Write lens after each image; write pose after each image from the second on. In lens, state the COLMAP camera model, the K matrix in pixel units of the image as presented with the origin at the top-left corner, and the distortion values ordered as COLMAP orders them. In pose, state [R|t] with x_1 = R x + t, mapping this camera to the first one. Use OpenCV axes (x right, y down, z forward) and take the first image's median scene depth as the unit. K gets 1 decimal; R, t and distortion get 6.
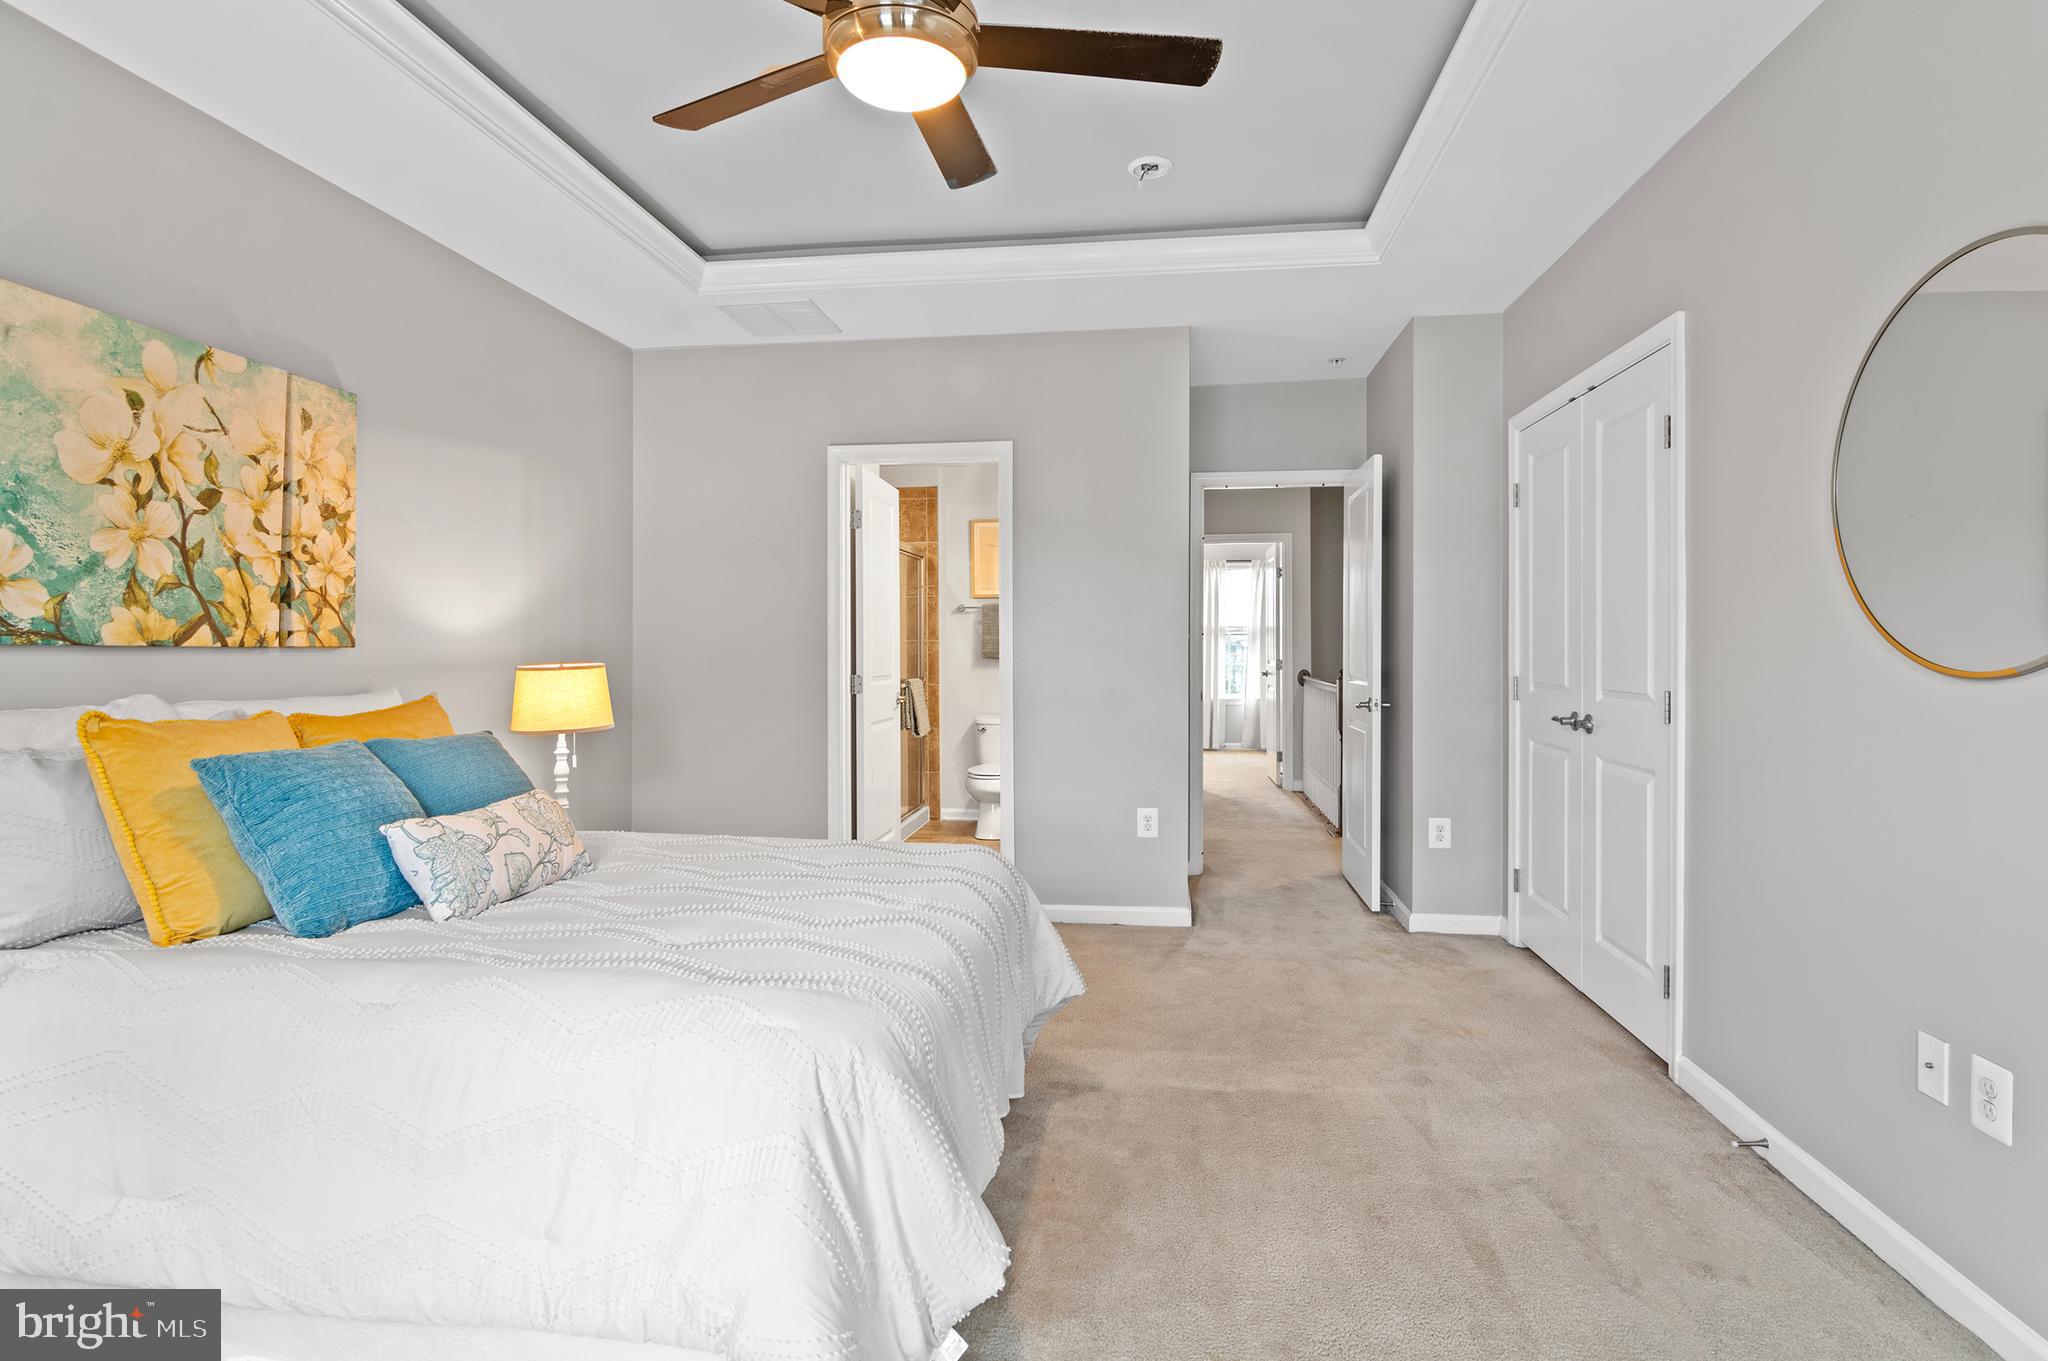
lens RADIAL K [[1013.1, 0, 1026.5], [0, 1013.1, 665.5], [0, 0, 1]] dist [-0.014710, -0.000212]
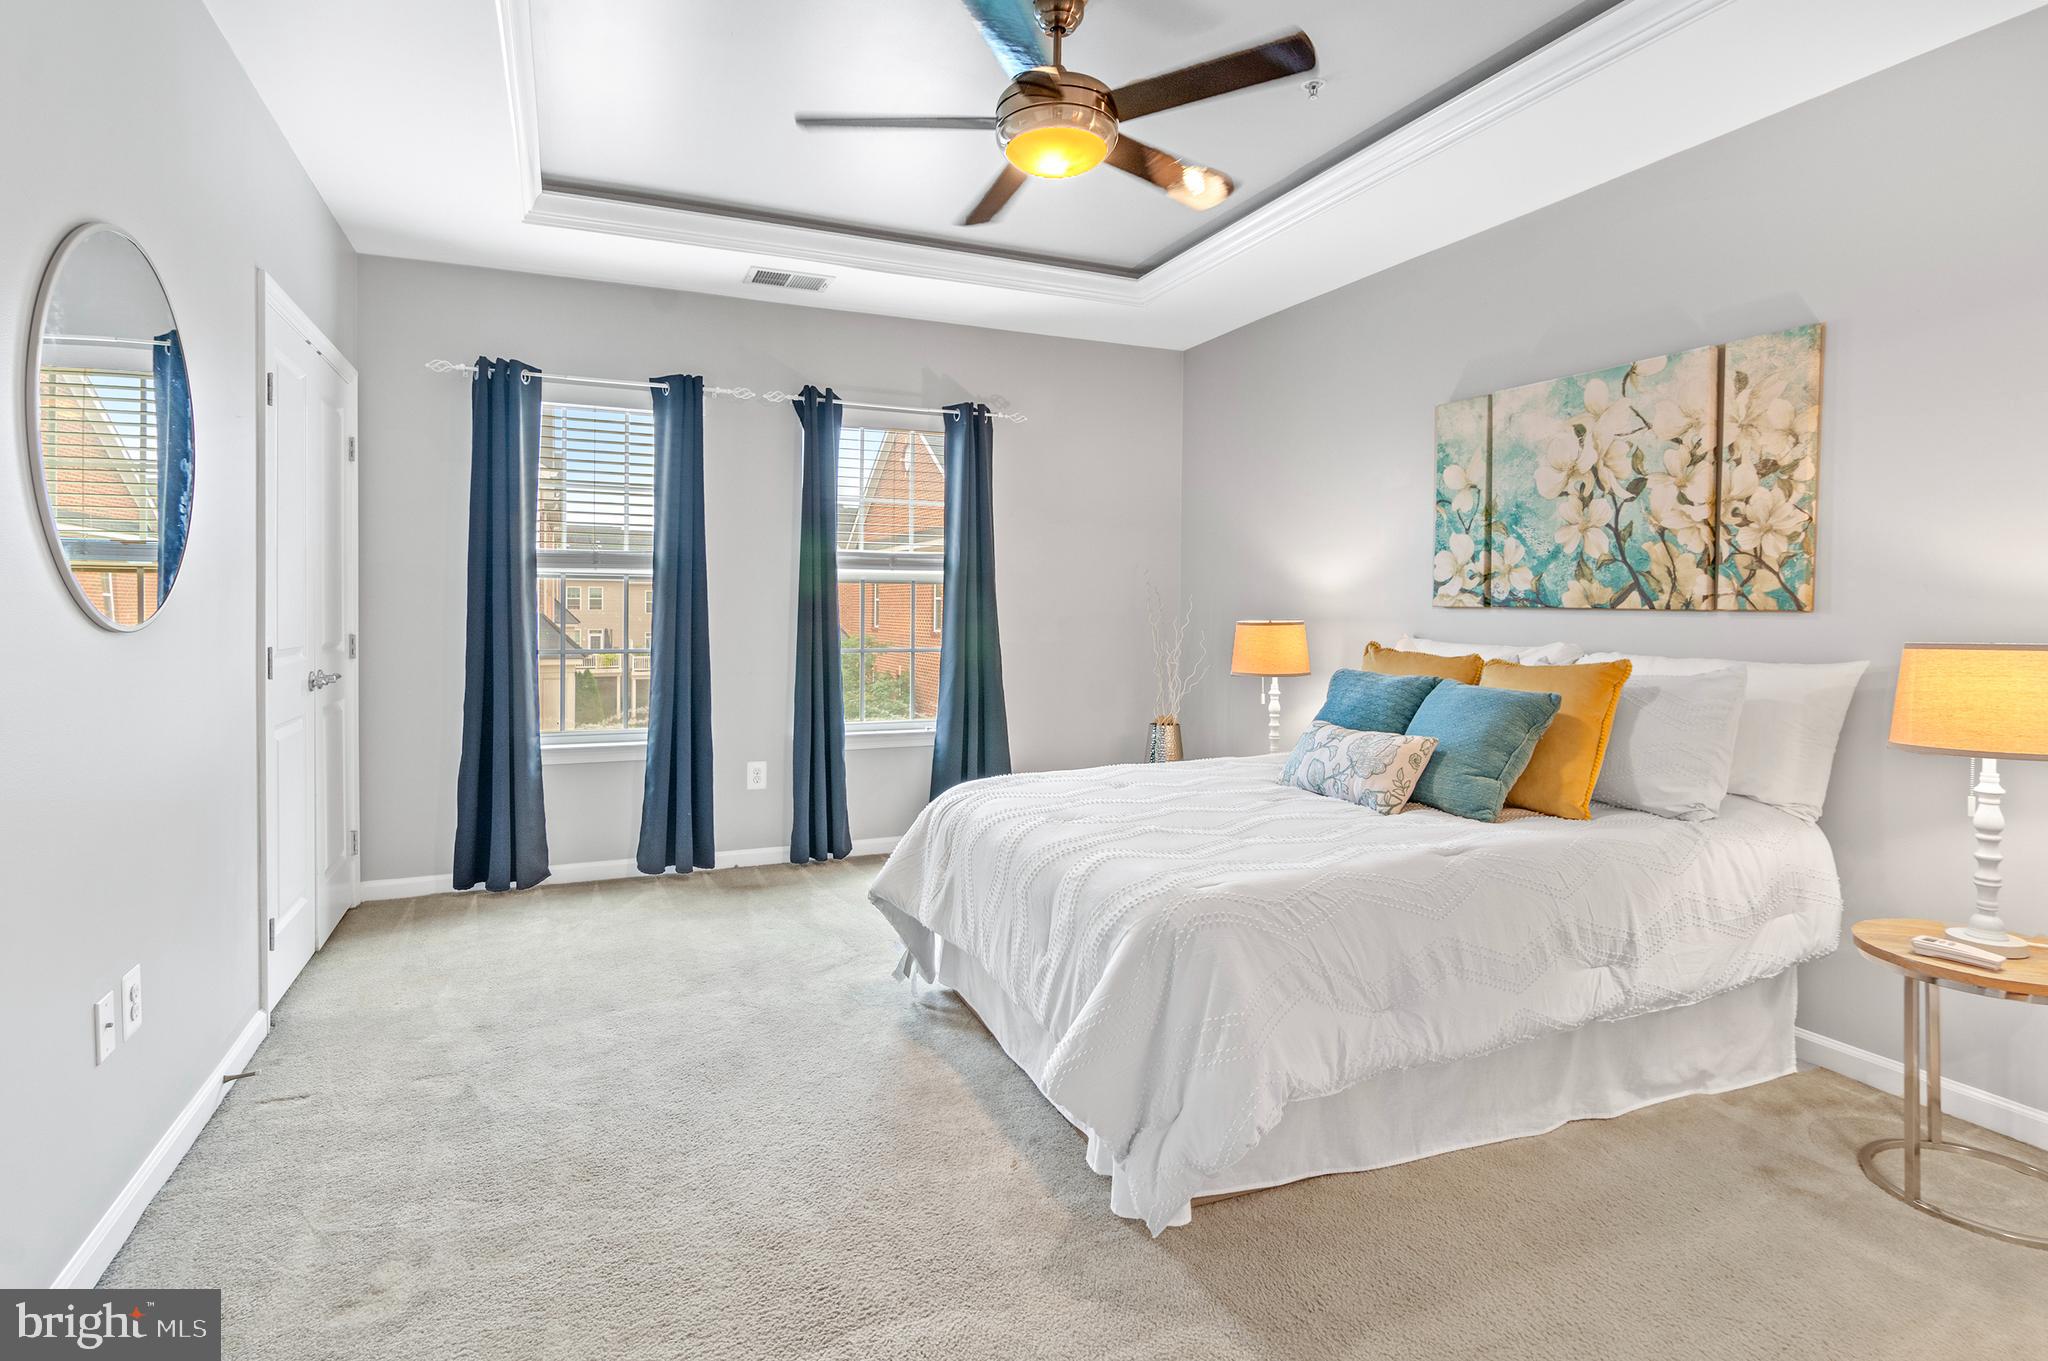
lens RADIAL K [[1032.2, 0, 1029.2], [0, 1032.2, 586.9], [0, 0, 1]] dist [-0.004582, -0.001430]
pose [[-0.850989, -0.009852, -0.525091, 0.456105], [-0.012472, 0.999921, 0.001452, -0.037665], [0.525035, 0.007785, -0.851045, 1.652510]]
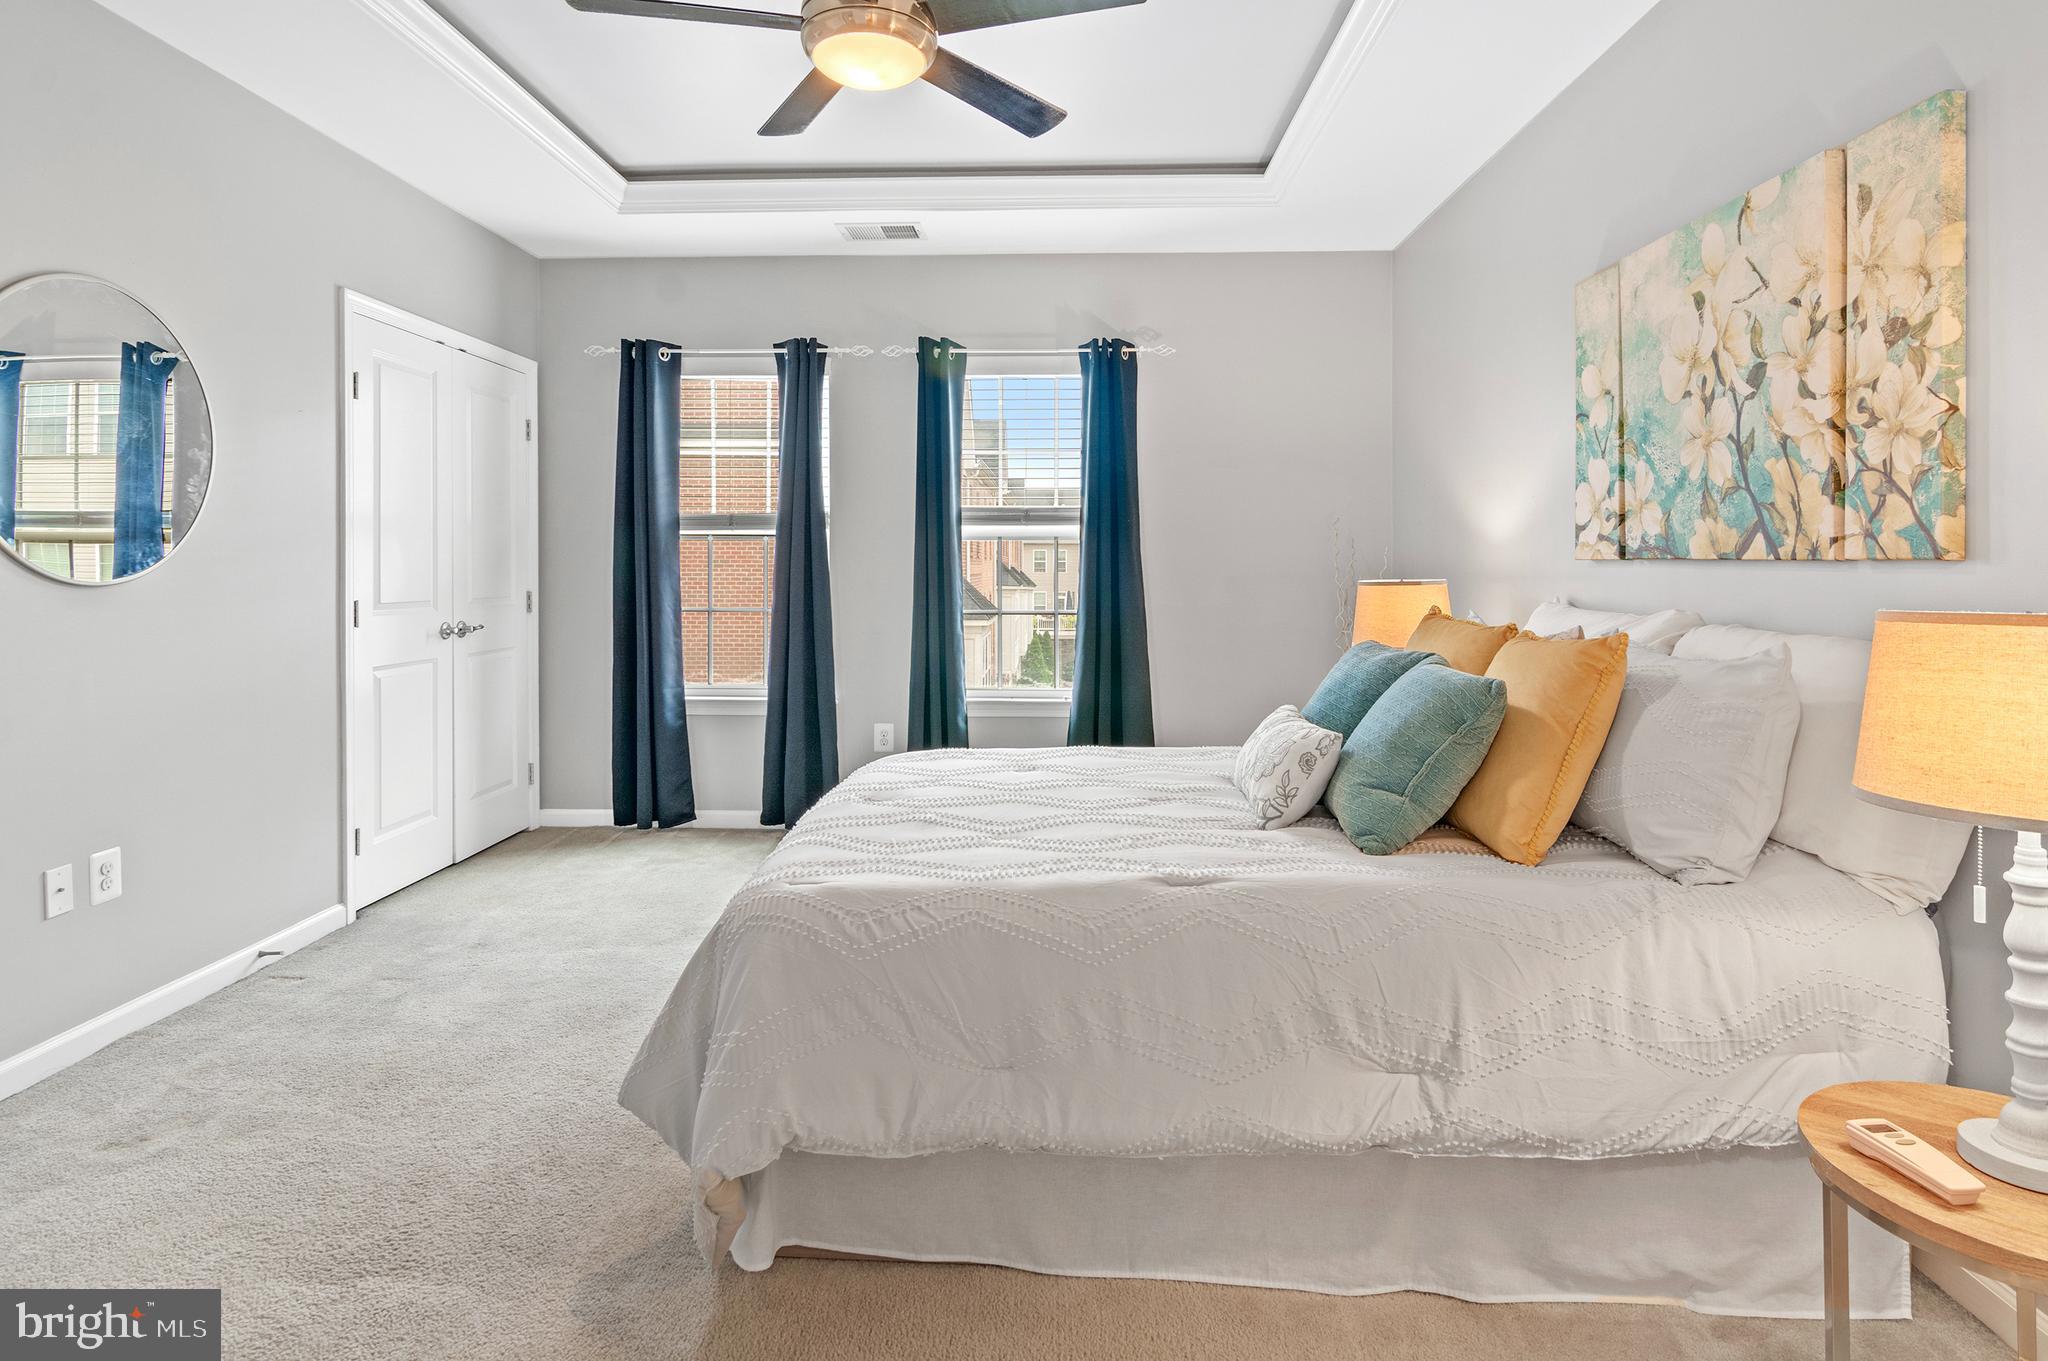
lens RADIAL K [[1111.6, 0, 1036.0], [0, 1111.6, 527.3], [0, 0, 1]] dist [-0.005579, -0.001779]
pose [[-0.993926, -0.000017, -0.110052, -0.137546], [0.001550, 0.999899, -0.014153, -0.032867], [0.110041, -0.014237, -0.993825, 1.797474]]
